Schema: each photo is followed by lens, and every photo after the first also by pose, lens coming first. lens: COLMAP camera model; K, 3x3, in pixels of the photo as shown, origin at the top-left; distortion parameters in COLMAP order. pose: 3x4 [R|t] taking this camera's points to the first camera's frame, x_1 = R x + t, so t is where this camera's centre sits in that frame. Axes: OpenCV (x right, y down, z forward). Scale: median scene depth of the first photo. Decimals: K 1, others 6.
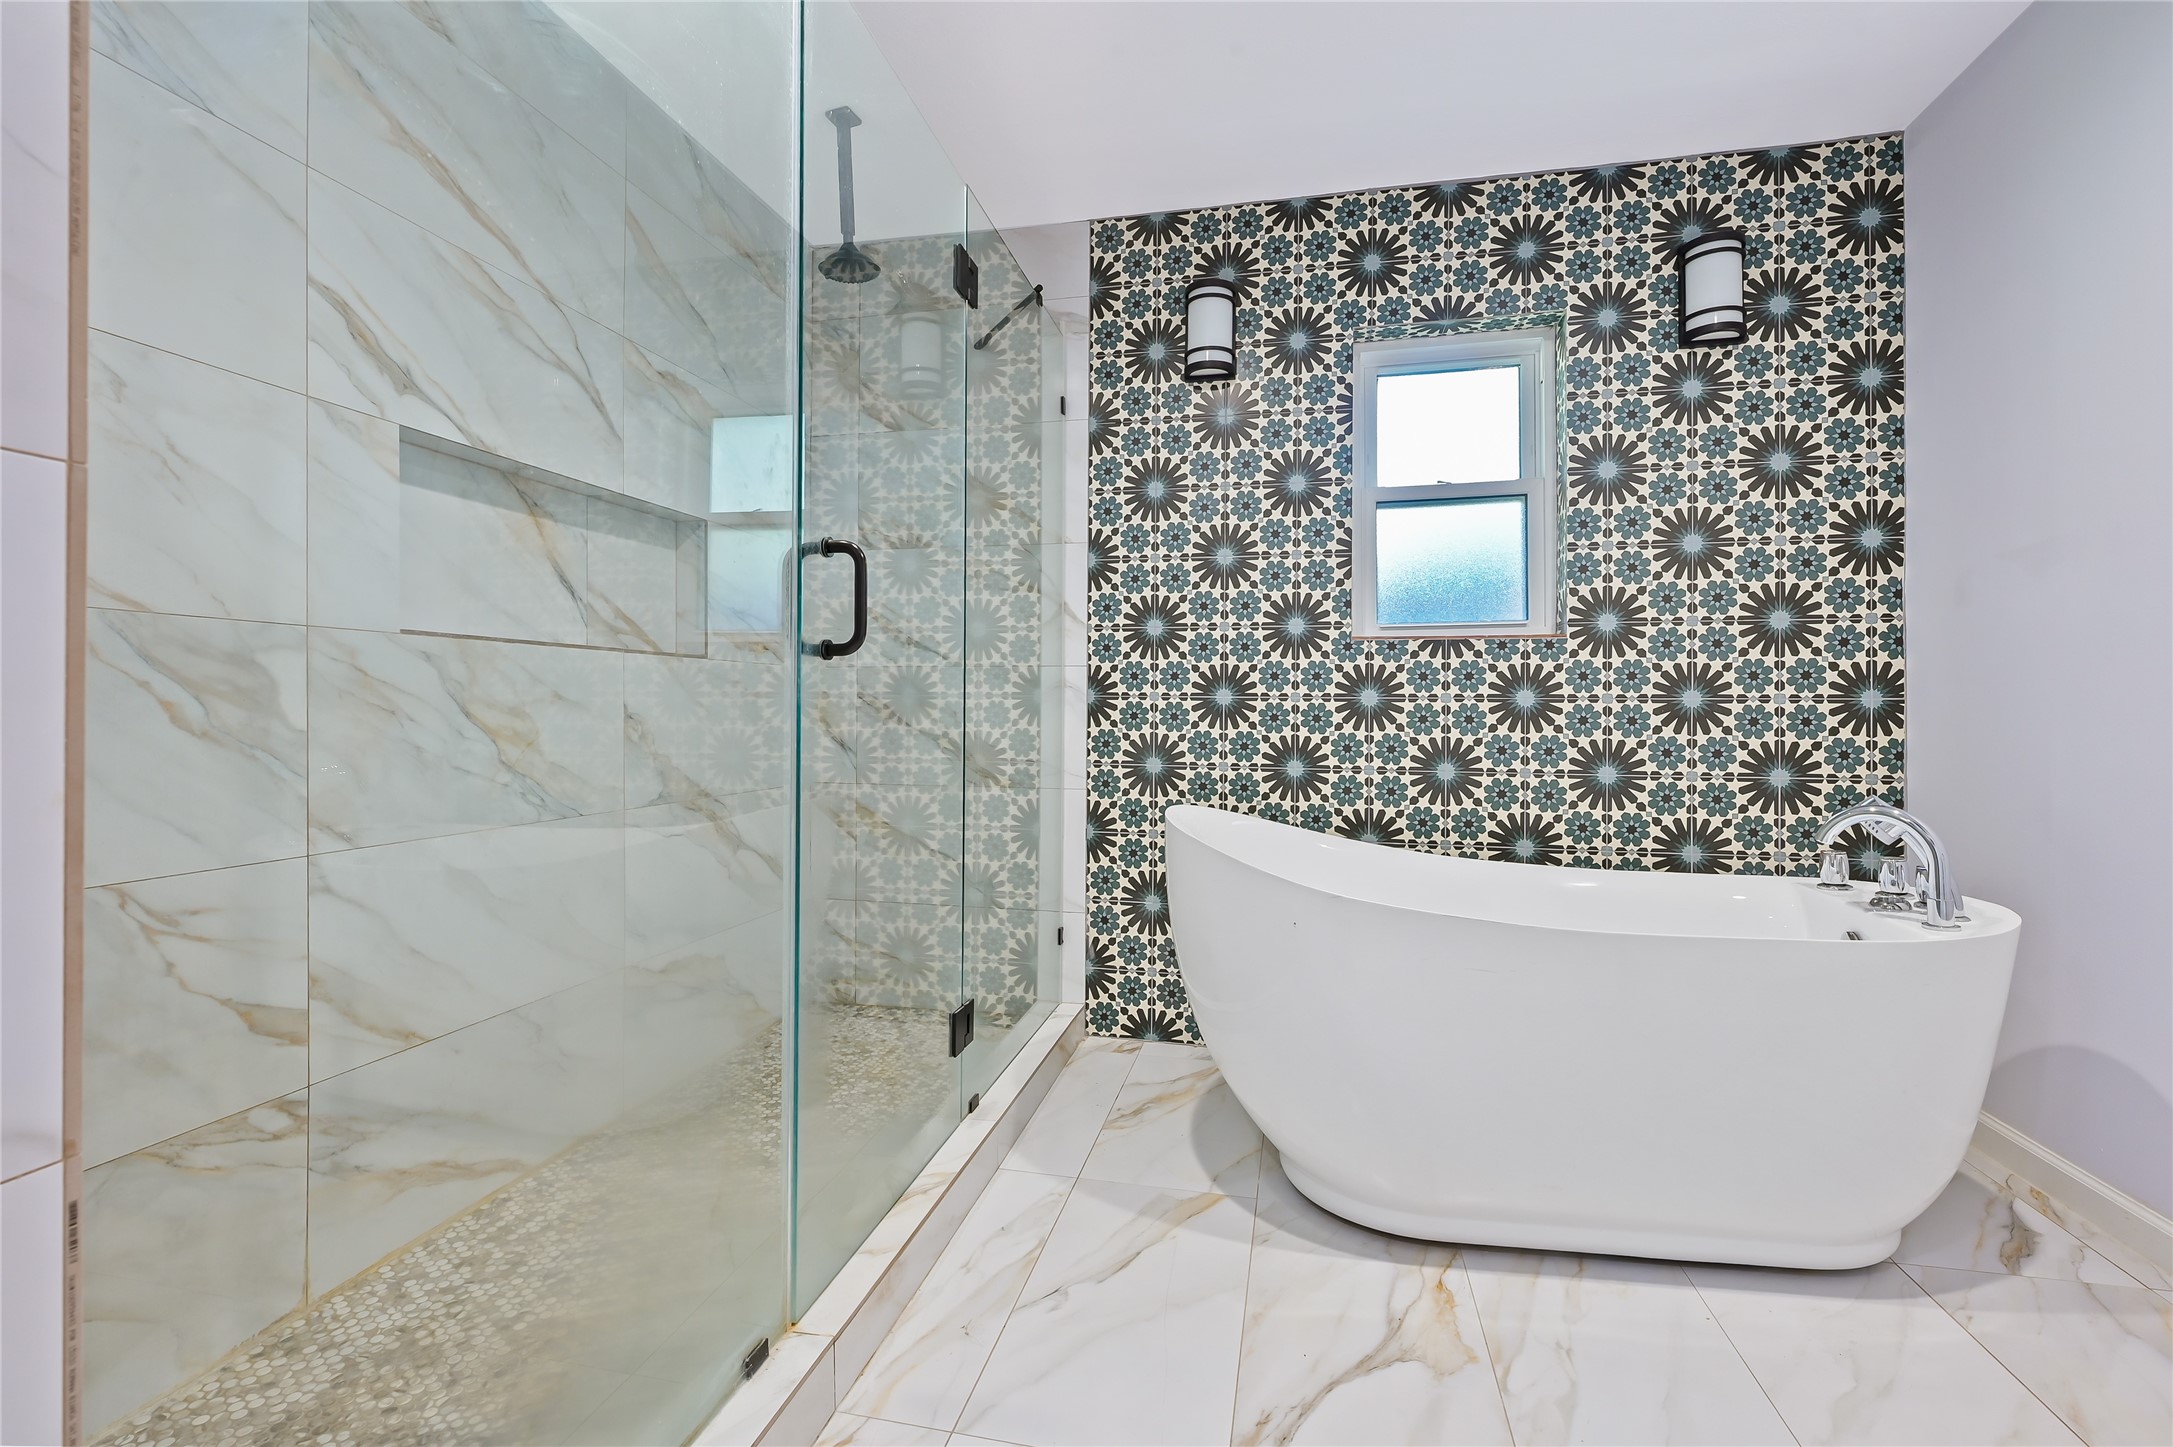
lens RADIAL K [[1004.0, 0, 1095.1], [0, 1004.0, 720.2], [0, 0, 1]] dist [-0.000042, 0.000067]
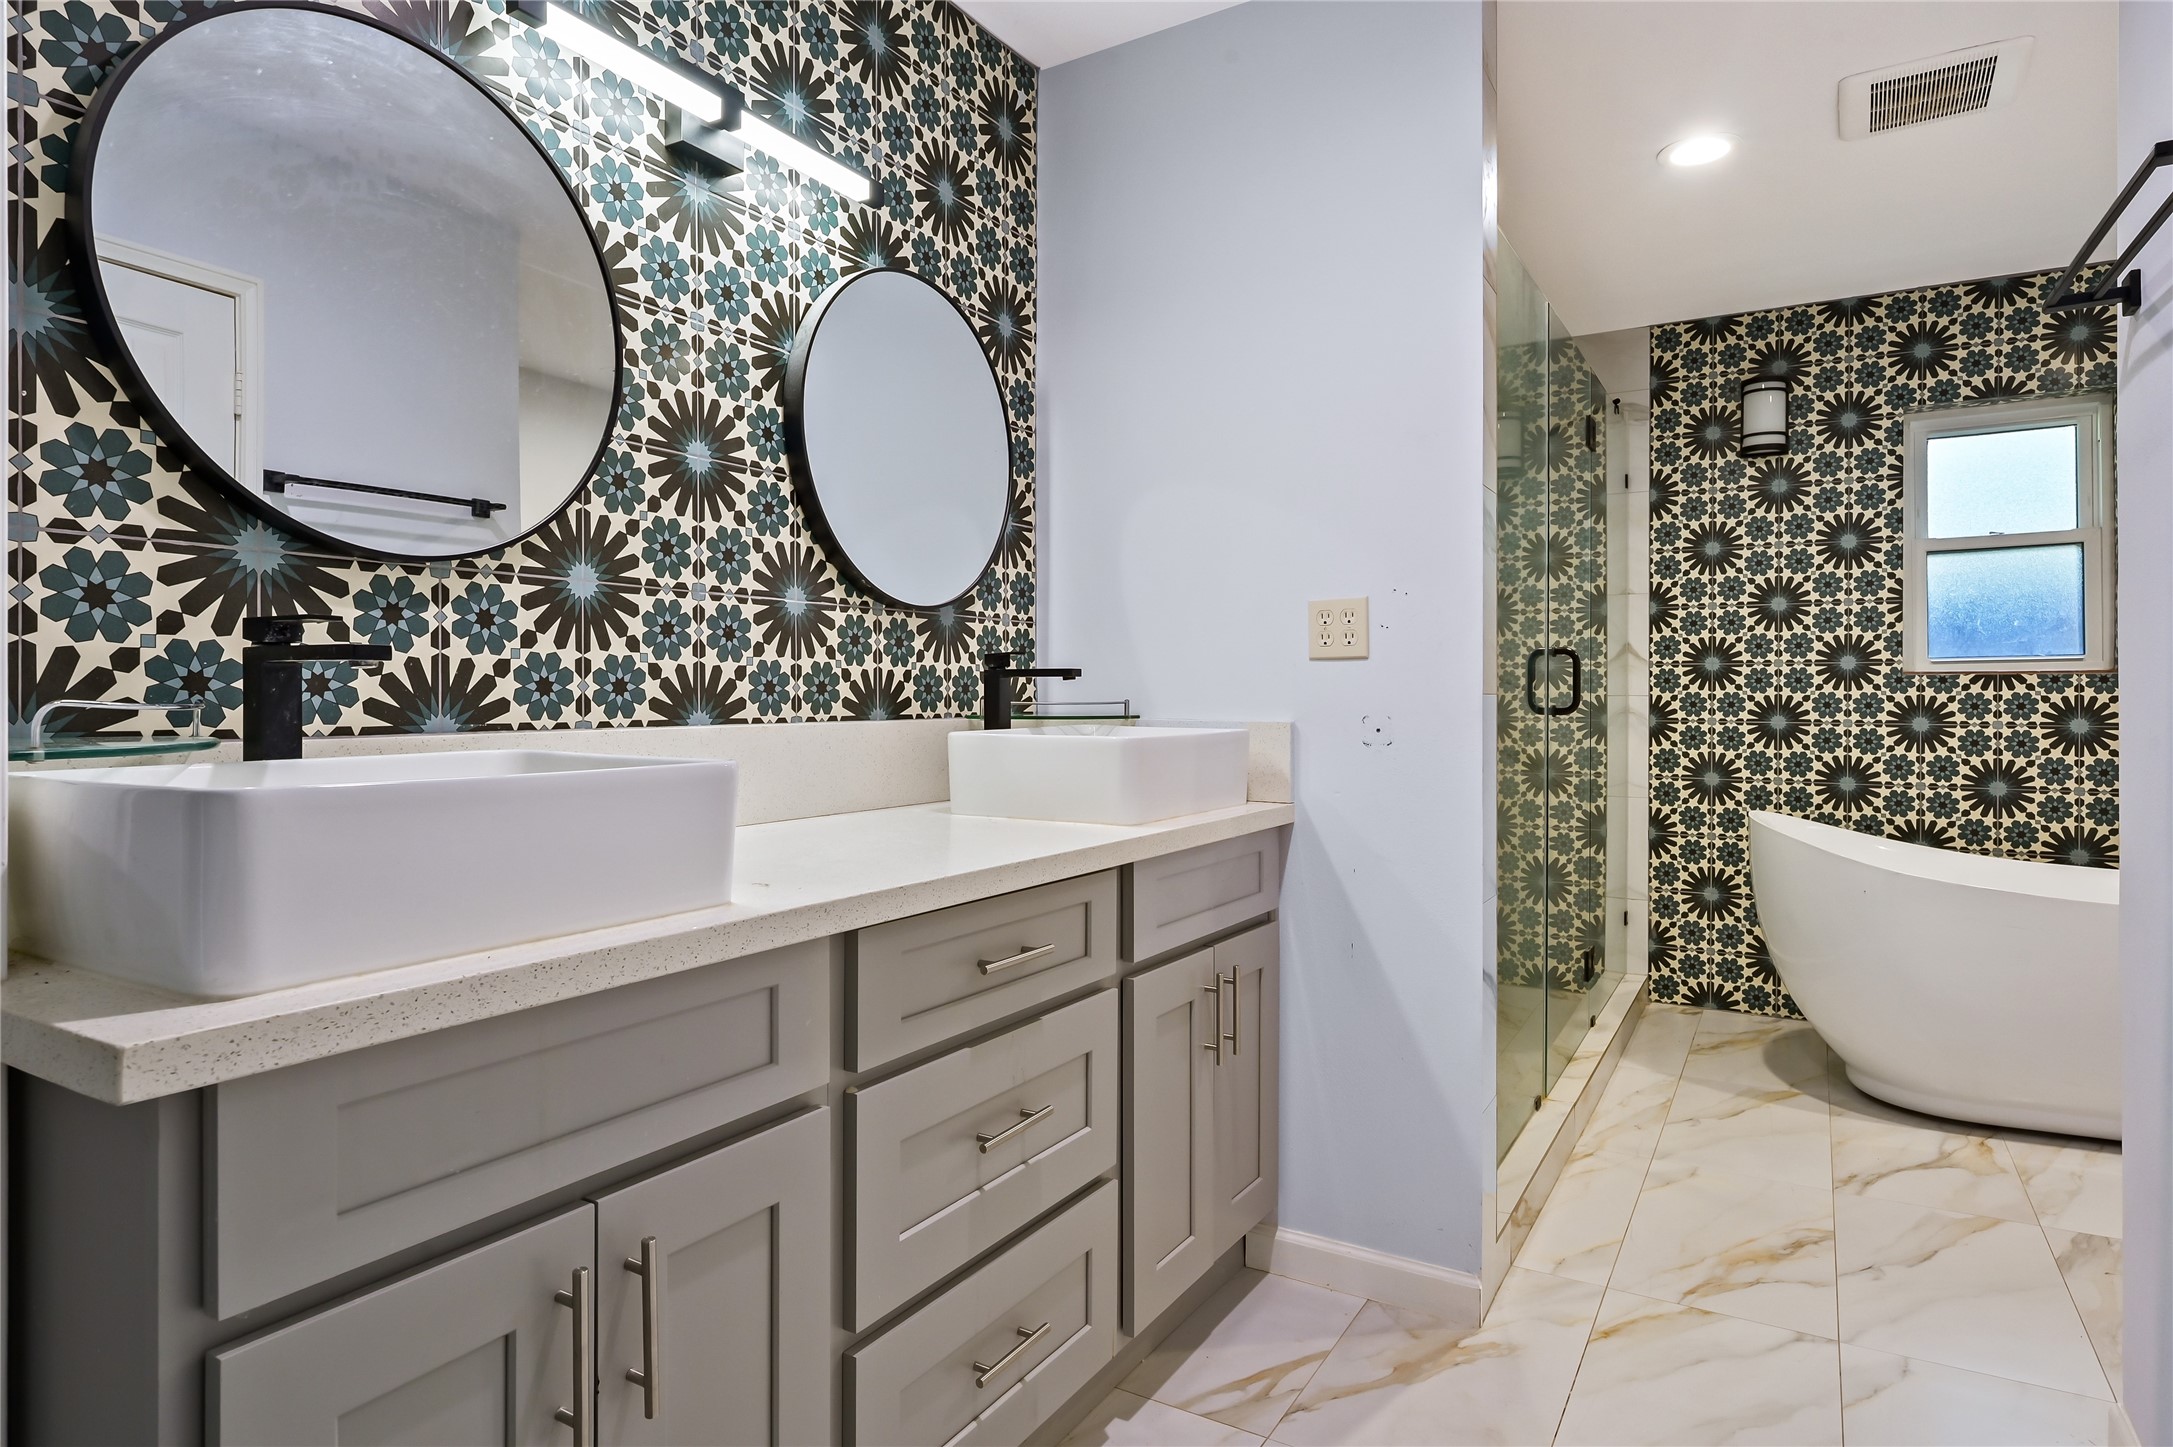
lens RADIAL K [[1270.6, 0, 1070.4], [0, 1270.6, 705.5], [0, 0, 1]] dist [0.001715, 0.000328]
pose [[0.949873, -0.002398, -0.312627, -0.197129], [0.001073, 0.999990, -0.004411, -0.037365], [0.312634, 0.003855, 0.949866, -0.690864]]
